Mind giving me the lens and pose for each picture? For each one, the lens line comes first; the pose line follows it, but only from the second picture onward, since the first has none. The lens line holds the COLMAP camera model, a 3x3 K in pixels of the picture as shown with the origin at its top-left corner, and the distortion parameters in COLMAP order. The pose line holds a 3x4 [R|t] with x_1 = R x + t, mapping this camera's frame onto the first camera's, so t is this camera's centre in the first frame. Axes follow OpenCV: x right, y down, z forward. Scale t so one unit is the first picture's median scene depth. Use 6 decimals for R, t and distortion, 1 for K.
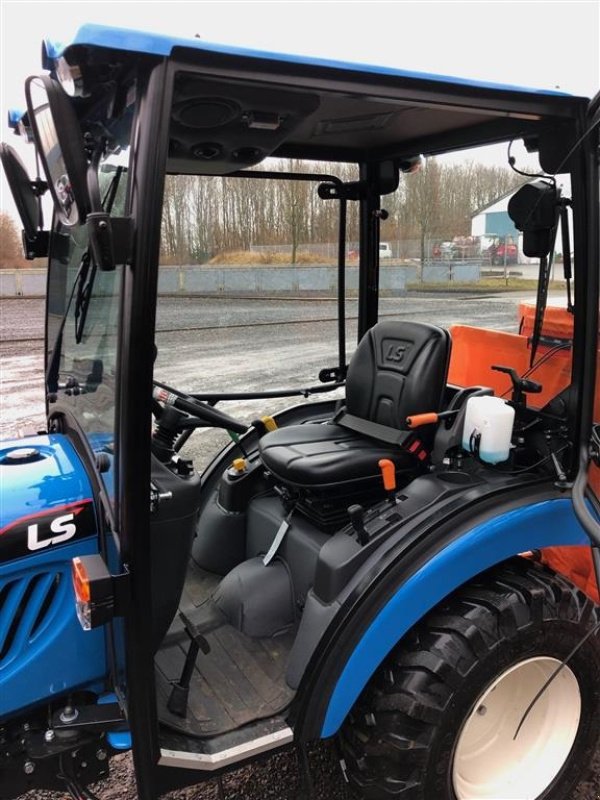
lens RADIAL K [[646.8, 0, 301.1], [0, 646.8, 399.2], [0, 0, 1]] dist [0.006592, -0.014024]
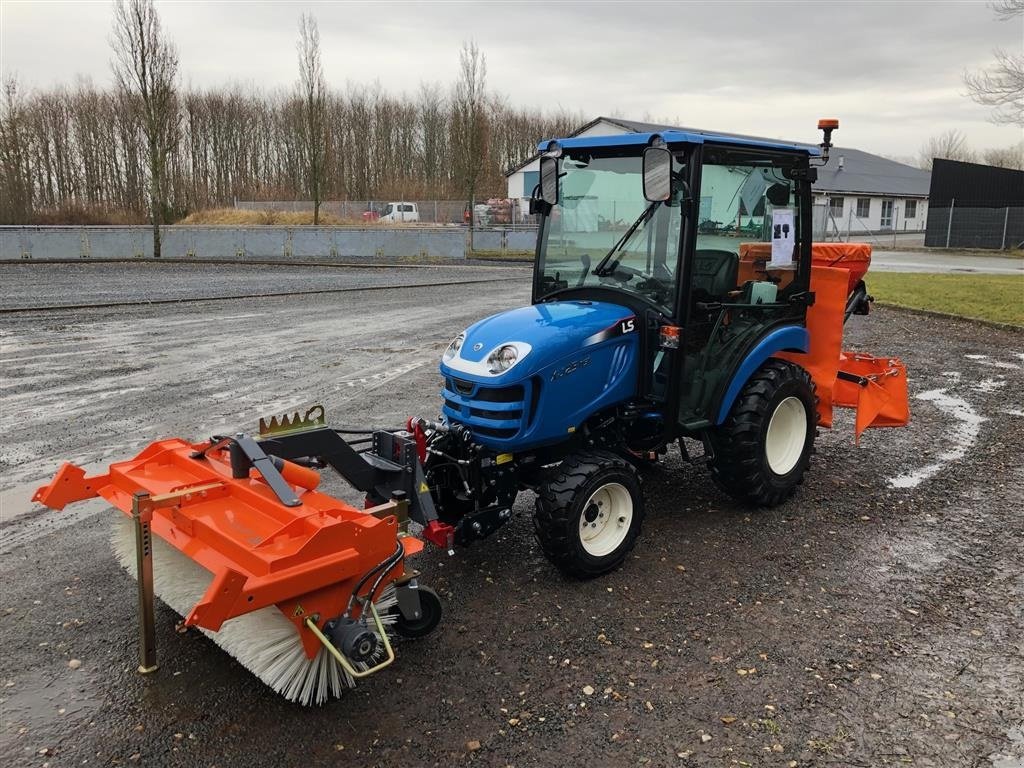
lens RADIAL K [[827.9, 0, 510.6], [0, 827.9, 384.7], [0, 0, 1]] dist [0.006592, -0.014024]
pose [[0.963014, -0.028168, 0.267974, -0.106670], [0.033773, 0.999296, -0.016327, 0.029820], [-0.267326, 0.024773, 0.963288, -0.119104]]
